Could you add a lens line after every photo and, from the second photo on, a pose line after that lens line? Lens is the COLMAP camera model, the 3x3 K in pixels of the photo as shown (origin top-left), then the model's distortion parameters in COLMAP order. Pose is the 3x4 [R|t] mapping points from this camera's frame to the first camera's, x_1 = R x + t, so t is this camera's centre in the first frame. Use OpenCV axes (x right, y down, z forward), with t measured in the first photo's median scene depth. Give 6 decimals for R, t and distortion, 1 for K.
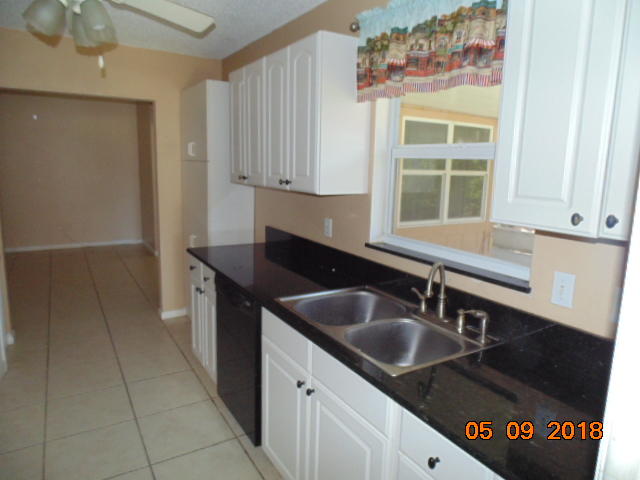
lens RADIAL K [[430.3, 0, 320.8], [0, 430.3, 236.3], [0, 0, 1]] dist [-0.011276, -0.004273]
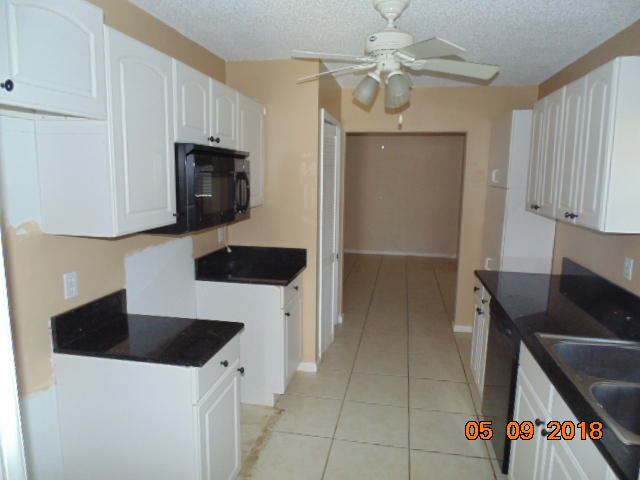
lens RADIAL K [[430.3, 0, 318.5], [0, 430.3, 238.4], [0, 0, 1]] dist [-0.011276, -0.004273]
pose [[0.734407, 0.088967, -0.672853, 0.135151], [-0.110396, 0.993828, 0.010911, -0.021992], [0.669670, 0.066268, 0.739696, -0.067021]]
